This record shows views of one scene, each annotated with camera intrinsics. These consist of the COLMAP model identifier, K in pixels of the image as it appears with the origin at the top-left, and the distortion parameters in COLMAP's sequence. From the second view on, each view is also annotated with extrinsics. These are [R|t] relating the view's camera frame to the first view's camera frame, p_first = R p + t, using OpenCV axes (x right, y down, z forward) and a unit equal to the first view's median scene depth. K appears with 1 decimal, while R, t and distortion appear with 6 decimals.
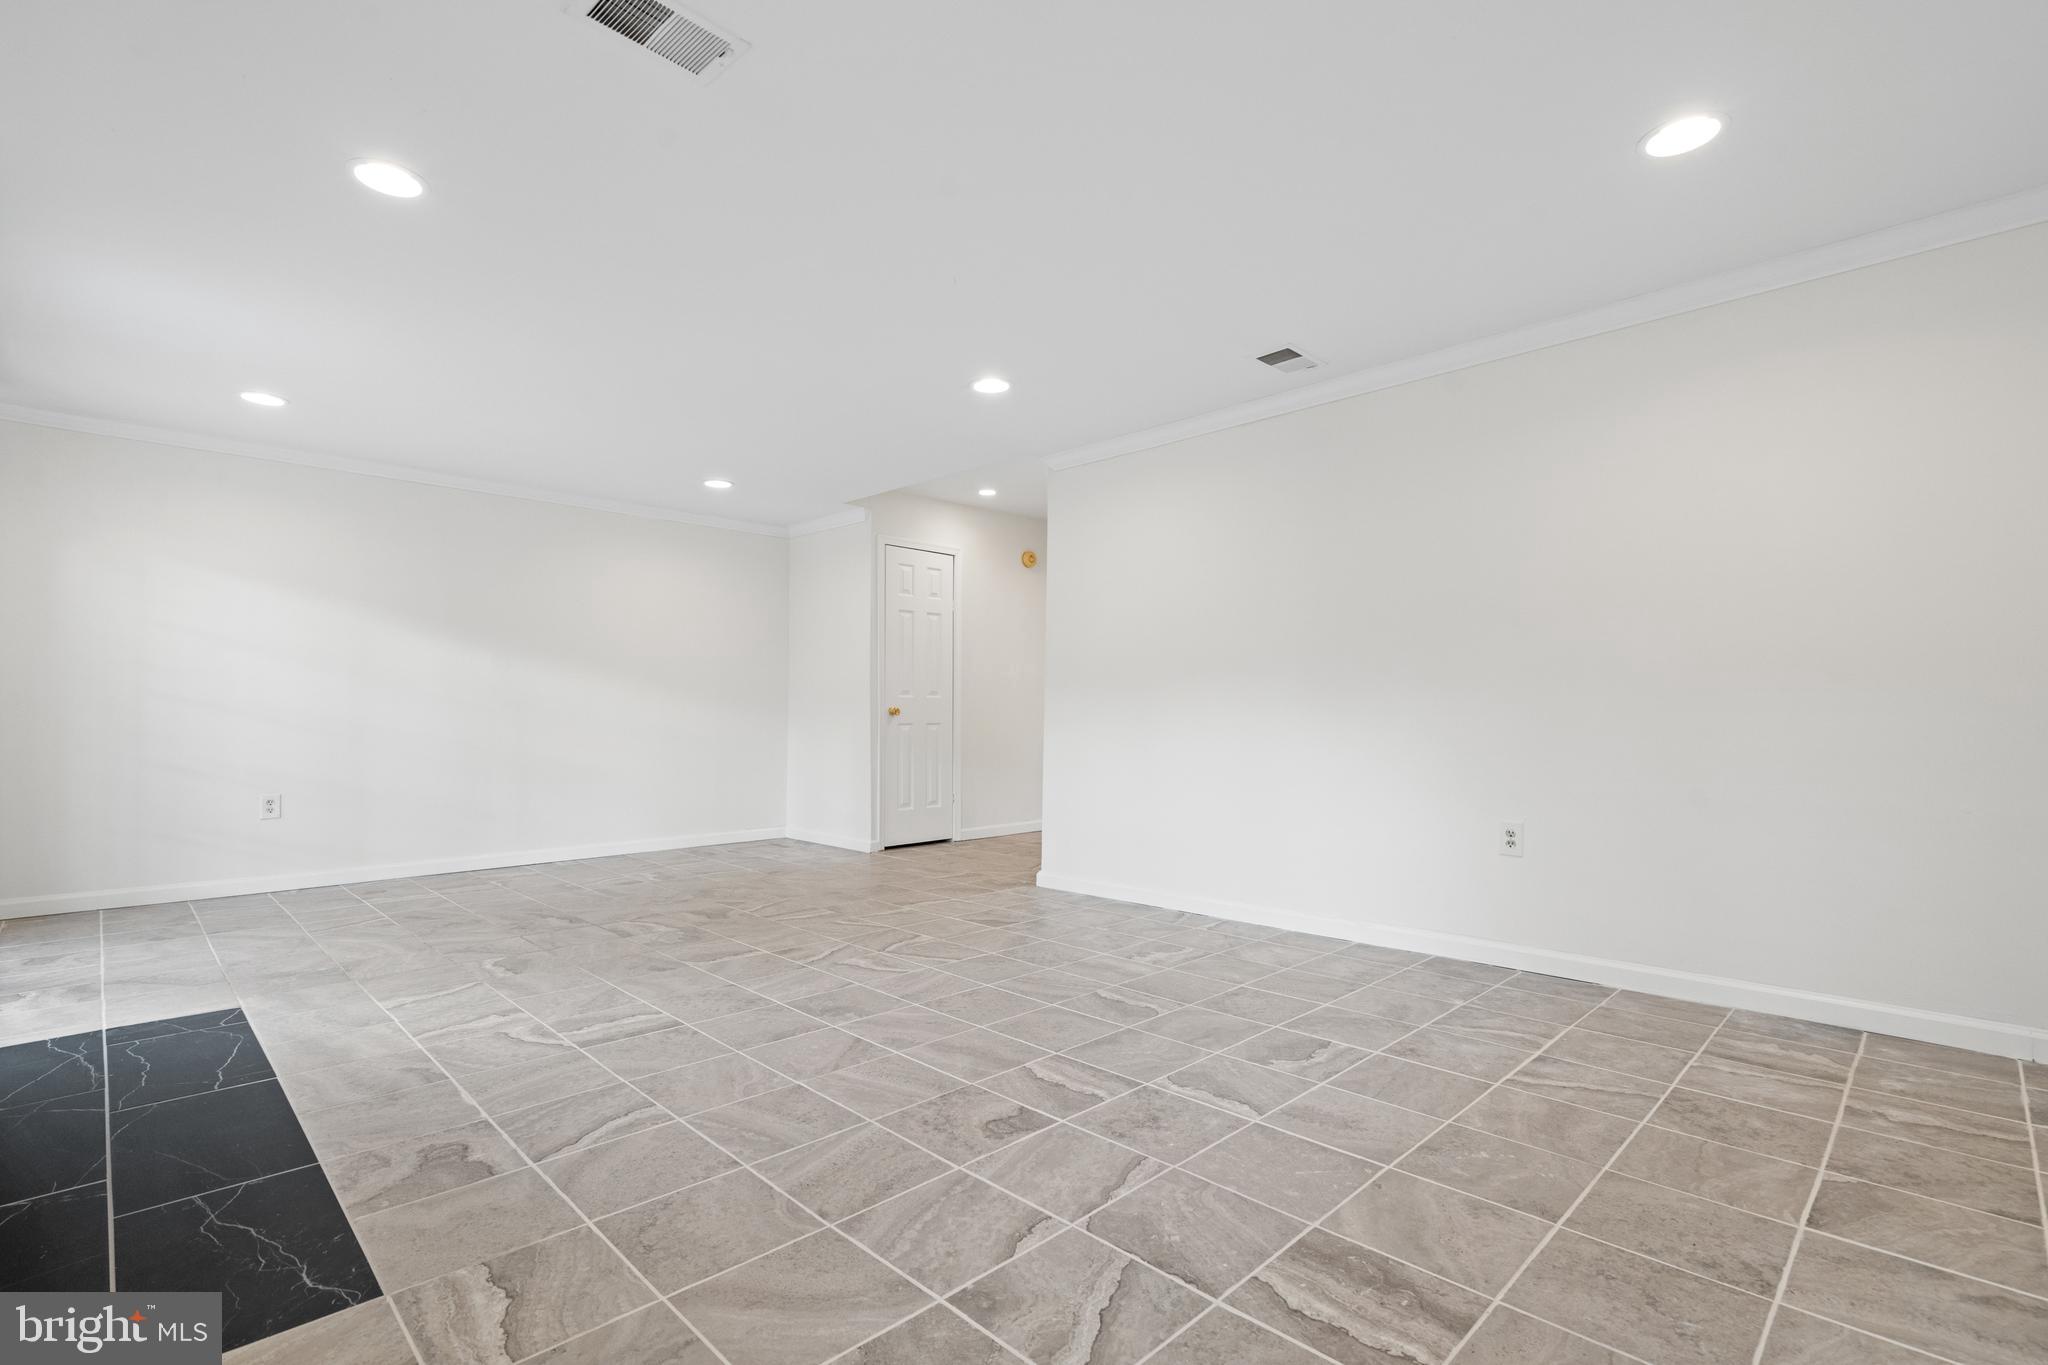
lens RADIAL K [[941.2, 0, 1023.8], [0, 941.2, 692.5], [0, 0, 1]] dist [-0.005250, 0.000401]
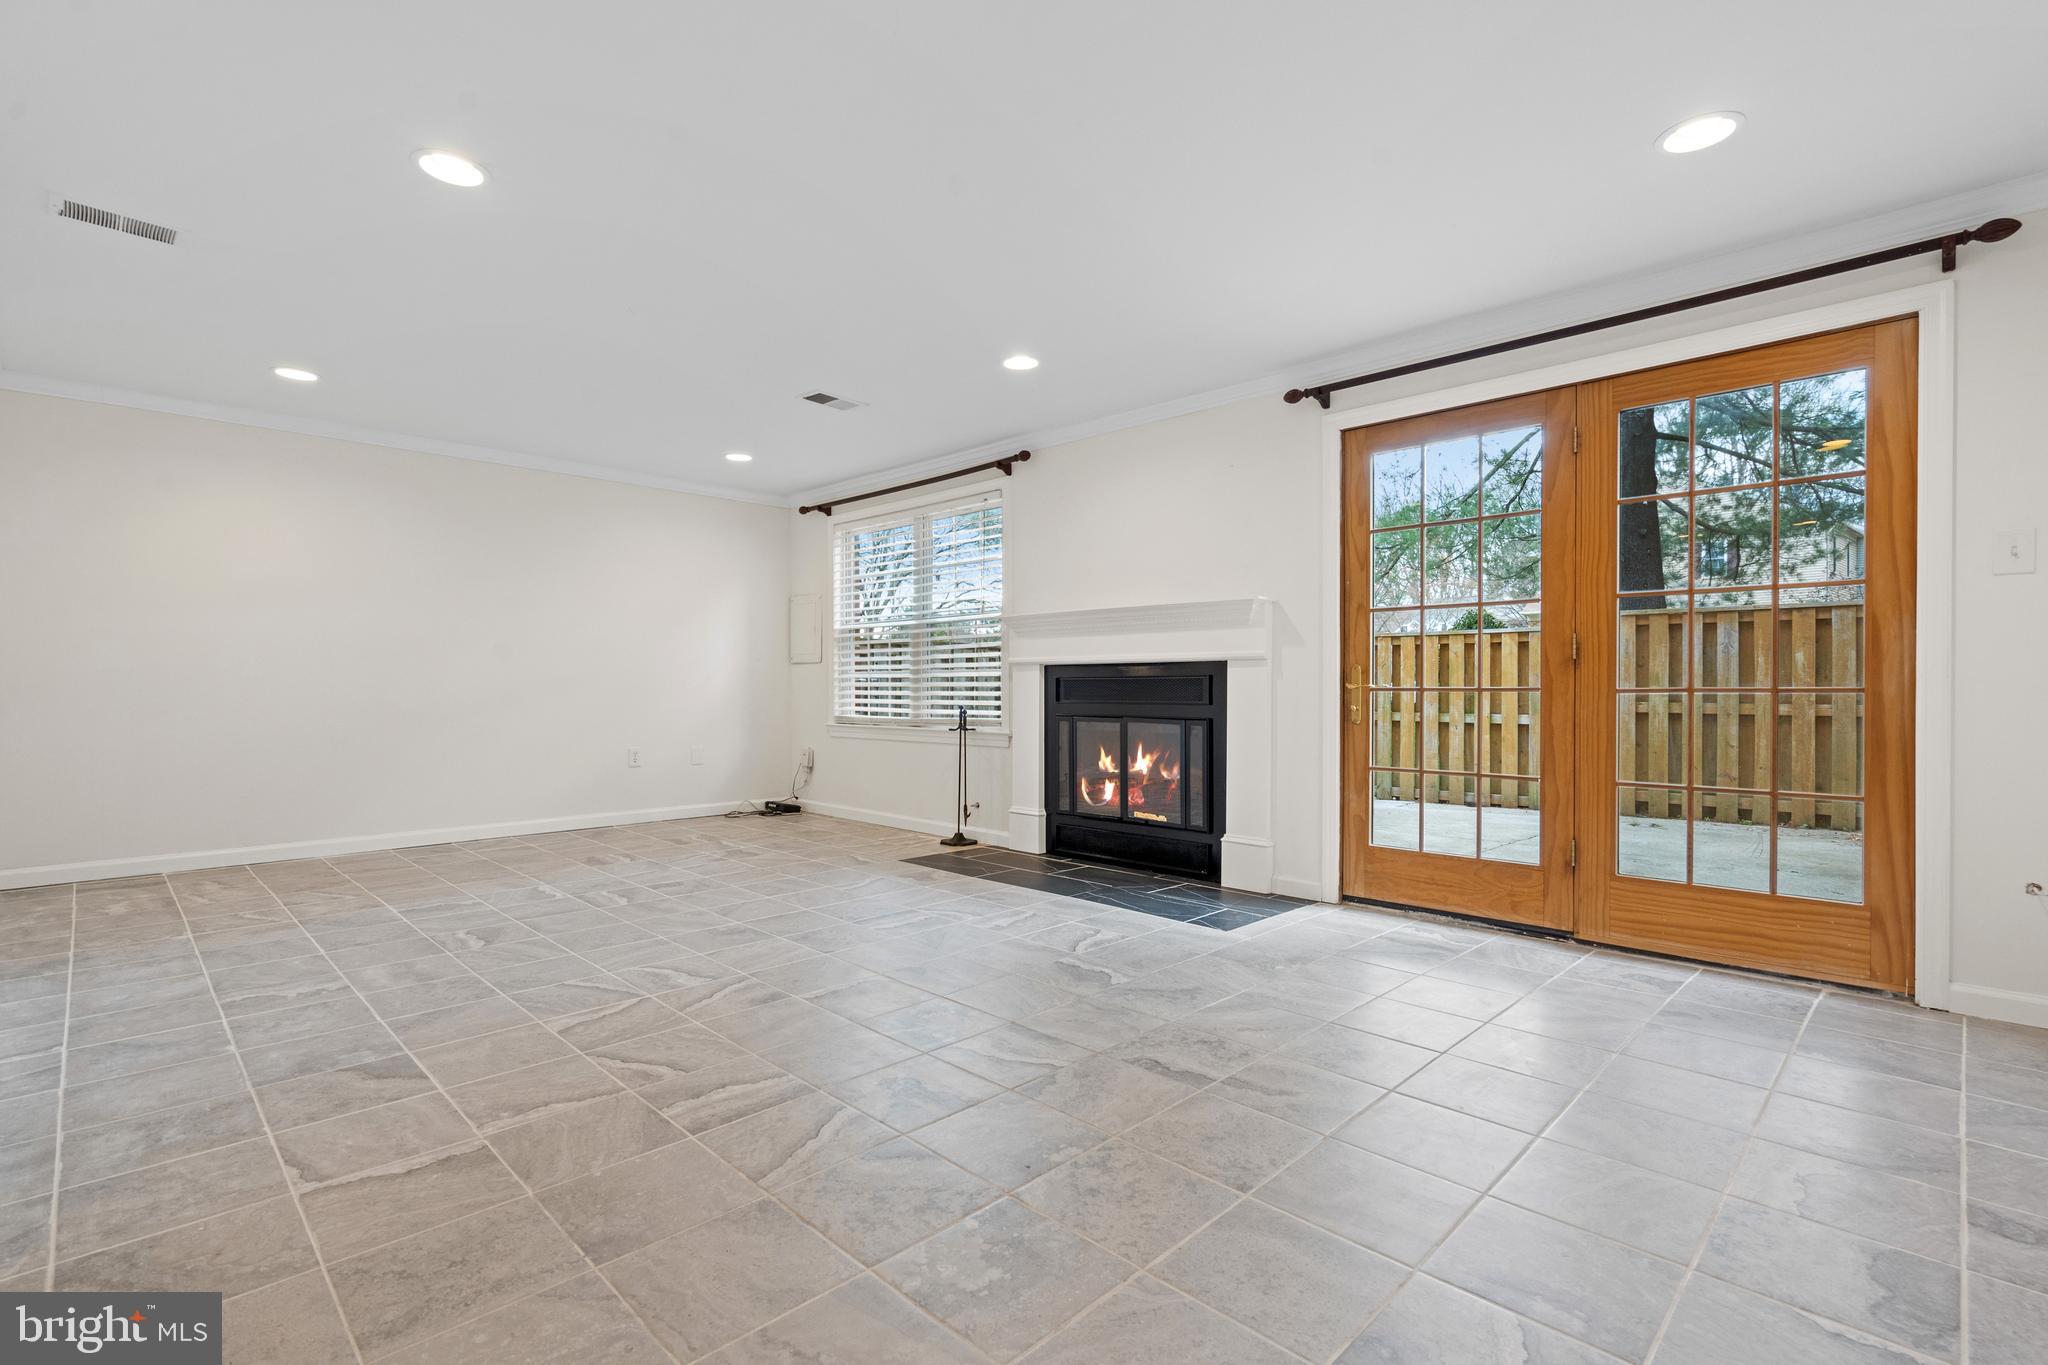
lens RADIAL K [[941.2, 0, 1023.5], [0, 941.2, 694.8], [0, 0, 1]] dist [-0.005250, 0.000401]
pose [[-0.999992, -0.003716, -0.001481, -0.468561], [-0.003684, 0.999780, -0.020630, 0.046290], [0.001558, -0.020624, -0.999786, 1.819750]]
